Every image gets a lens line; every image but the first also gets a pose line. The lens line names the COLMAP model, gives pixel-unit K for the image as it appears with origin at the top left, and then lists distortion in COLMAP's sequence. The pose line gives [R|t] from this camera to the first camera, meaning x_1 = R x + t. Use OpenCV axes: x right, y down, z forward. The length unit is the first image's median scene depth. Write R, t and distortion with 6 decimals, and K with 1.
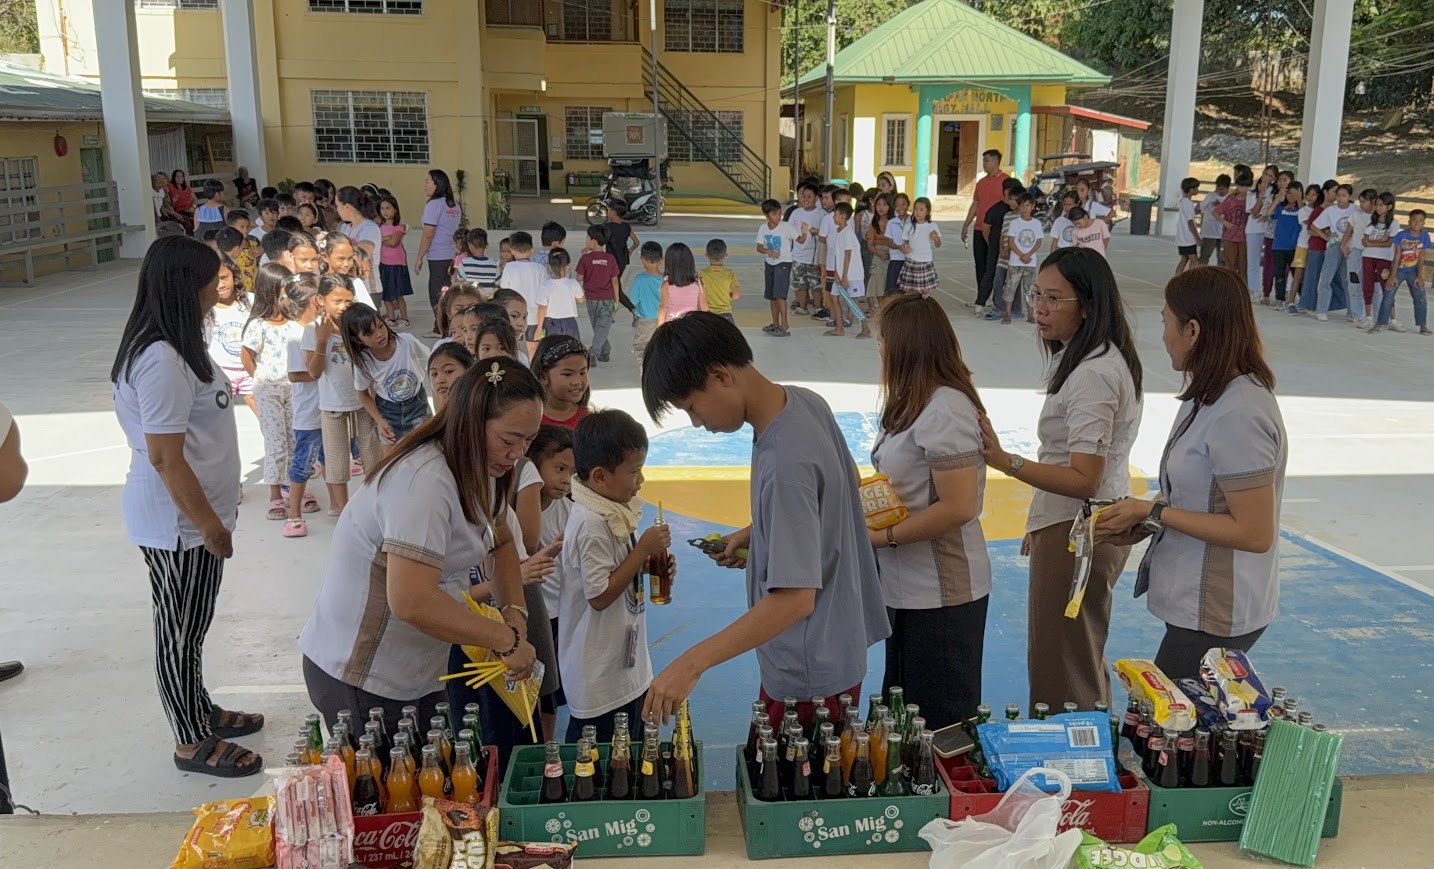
lens RADIAL K [[1262.2, 0, 761.5], [0, 1262.2, 376.8], [0, 0, 1]] dist [0.144001, -0.277045]
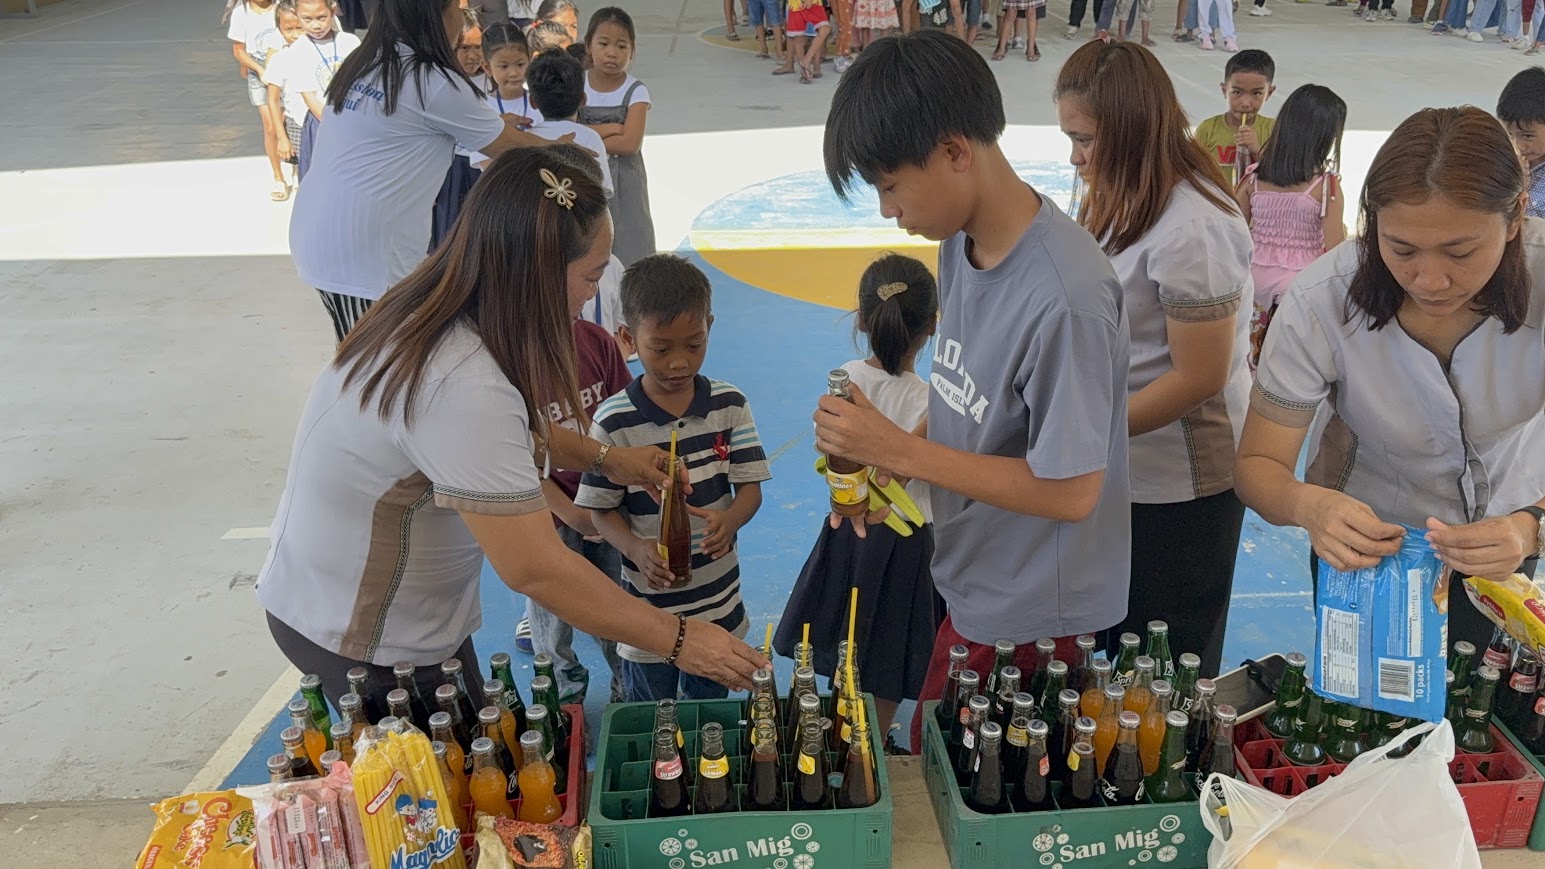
lens RADIAL K [[1284.6, 0, 776.7], [0, 1284.6, 368.1], [0, 0, 1]] dist [0.147412, -0.283797]
pose [[0.999389, -0.004804, -0.034624, -0.079311], [0.011646, 0.979679, 0.200232, -0.034097], [0.032958, -0.200513, 0.979136, 0.367379]]
